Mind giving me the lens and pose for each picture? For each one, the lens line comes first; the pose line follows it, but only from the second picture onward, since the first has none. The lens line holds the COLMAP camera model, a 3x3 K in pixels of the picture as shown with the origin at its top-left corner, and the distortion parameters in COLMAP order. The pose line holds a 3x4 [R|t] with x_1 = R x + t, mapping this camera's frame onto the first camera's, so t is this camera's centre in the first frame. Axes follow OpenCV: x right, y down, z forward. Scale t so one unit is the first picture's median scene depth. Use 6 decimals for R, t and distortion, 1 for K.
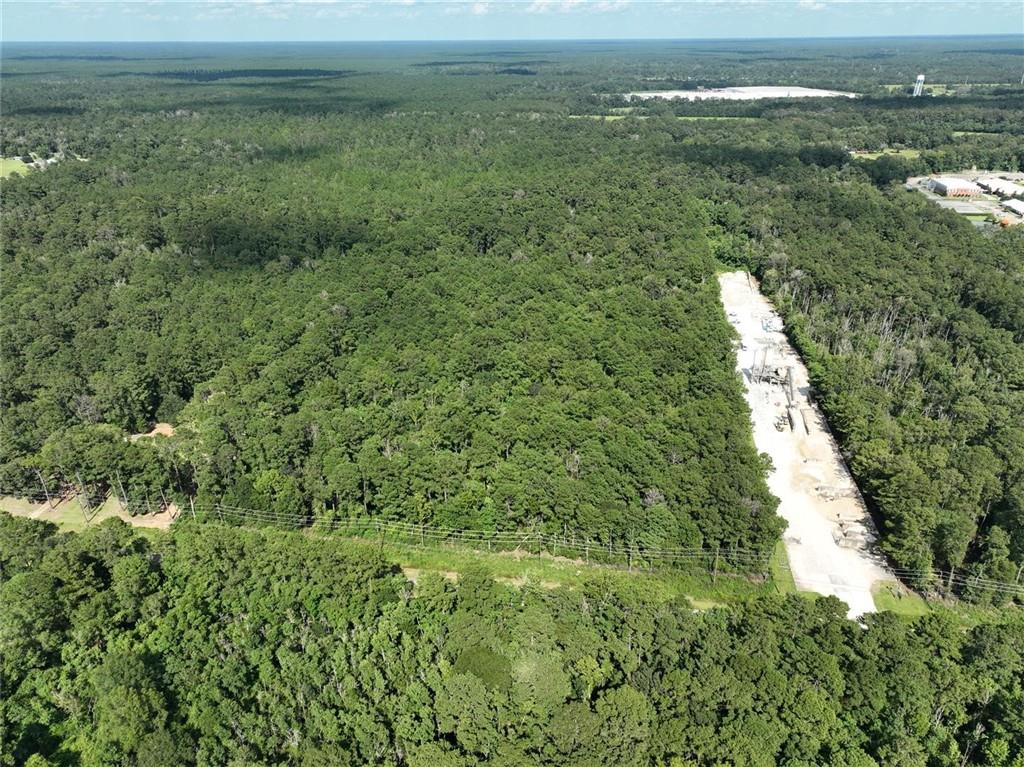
lens RADIAL K [[724.1, 0, 511.6], [0, 724.1, 387.5], [0, 0, 1]] dist [-0.000613, 0.021604]
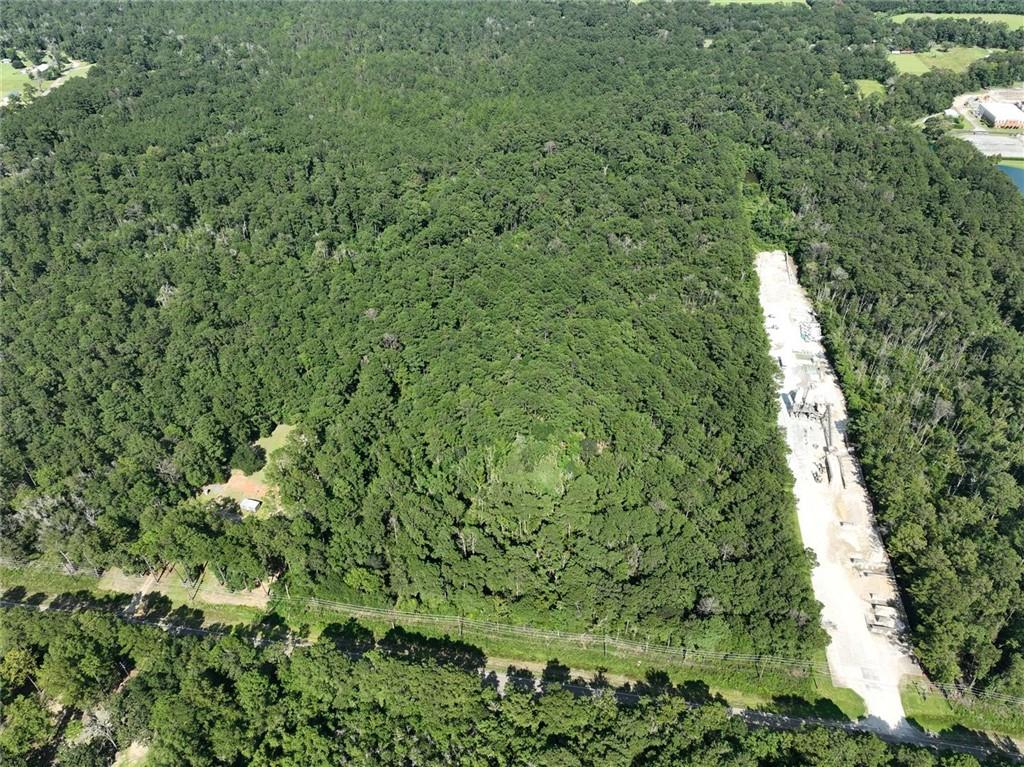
lens RADIAL K [[724.1, 0, 511.6], [0, 724.1, 383.5], [0, 0, 1]] dist [-0.000613, 0.021604]
pose [[0.999994, -0.002134, -0.002699, -0.064164], [0.002632, 0.979698, 0.200463, -0.248803], [0.002217, -0.200469, 0.979697, -0.013272]]
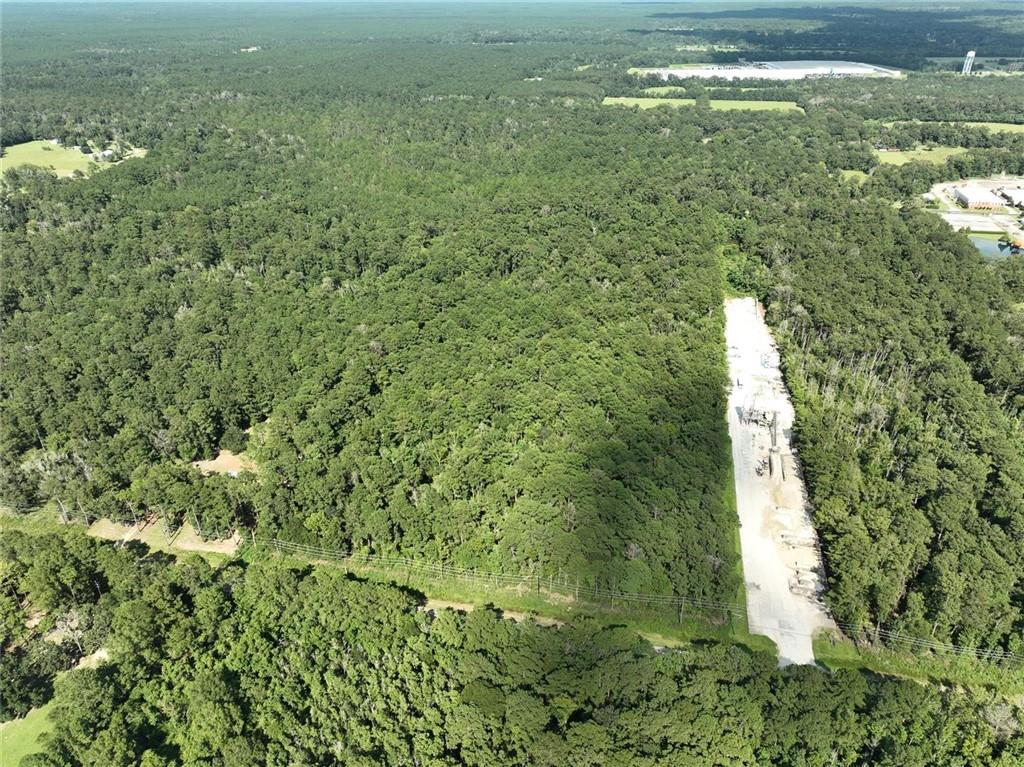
lens RADIAL K [[724.1, 0, 511.6], [0, 724.1, 388.7], [0, 0, 1]] dist [-0.000613, 0.021604]
pose [[0.998639, 0.025367, -0.045571, 0.026327], [-0.022633, 0.997970, 0.059536, -0.112499], [0.046989, -0.058424, 0.997185, -0.117181]]
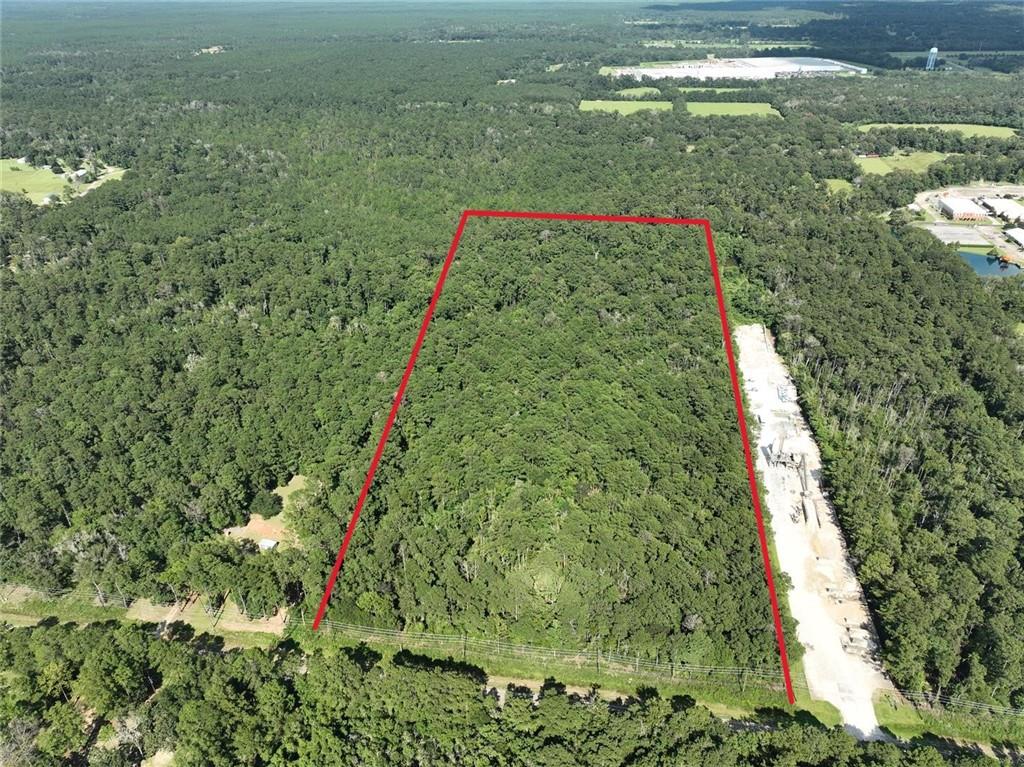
lens RADIAL K [[724.1, 0, 511.1], [0, 724.1, 386.5], [0, 0, 1]] dist [-0.000613, 0.021604]
pose [[0.999978, -0.005923, -0.002877, -0.062830], [0.006113, 0.997450, 0.071100, -0.200762], [0.002449, -0.071116, 0.997465, -0.109364]]
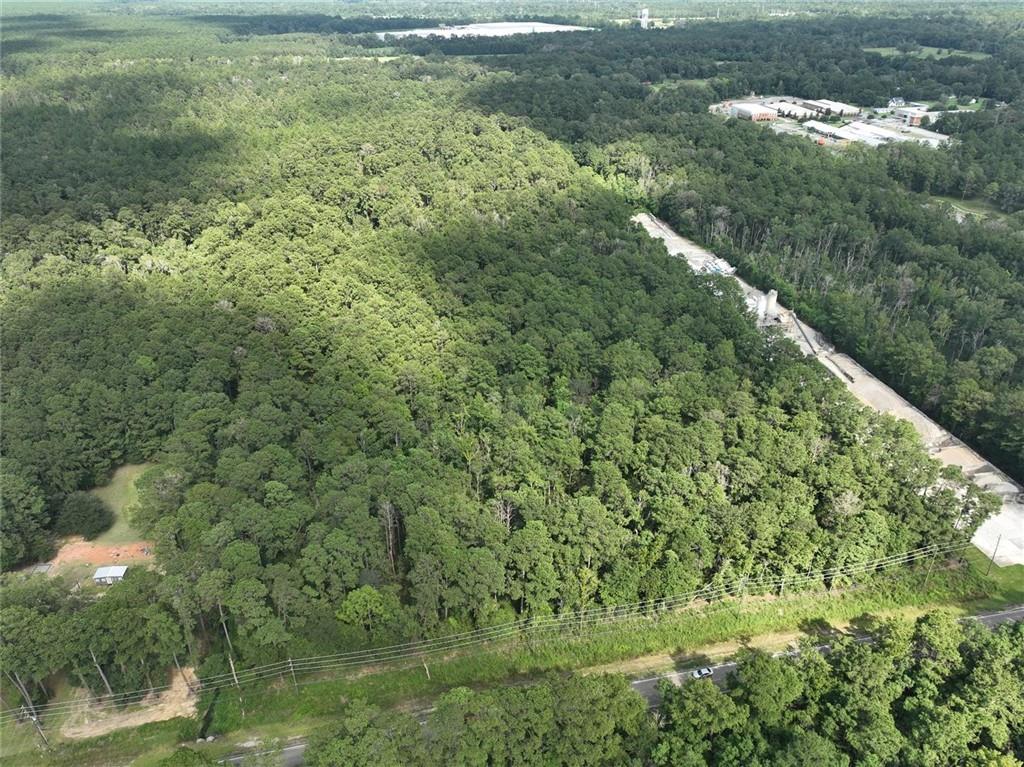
lens RADIAL K [[724.1, 0, 510.3], [0, 724.1, 384.4], [0, 0, 1]] dist [-0.000613, 0.021604]
pose [[0.931719, -0.178413, 0.316337, -0.250807], [0.158080, 0.983404, 0.089039, -0.071879], [-0.326973, -0.032953, 0.944459, 0.211553]]
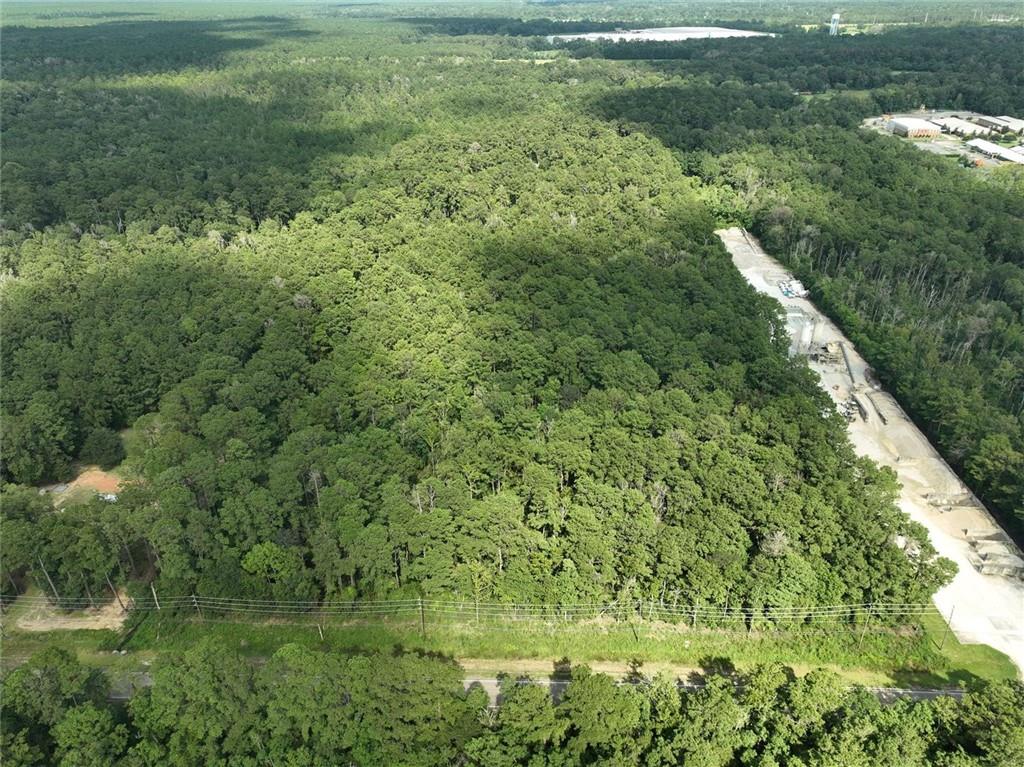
lens RADIAL K [[724.1, 0, 511.0], [0, 724.1, 383.9], [0, 0, 1]] dist [-0.000613, 0.021604]
pose [[0.991793, -0.063454, 0.110992, -0.102556], [0.056853, 0.996476, 0.061667, -0.050823], [-0.114514, -0.054850, 0.991906, 0.164136]]
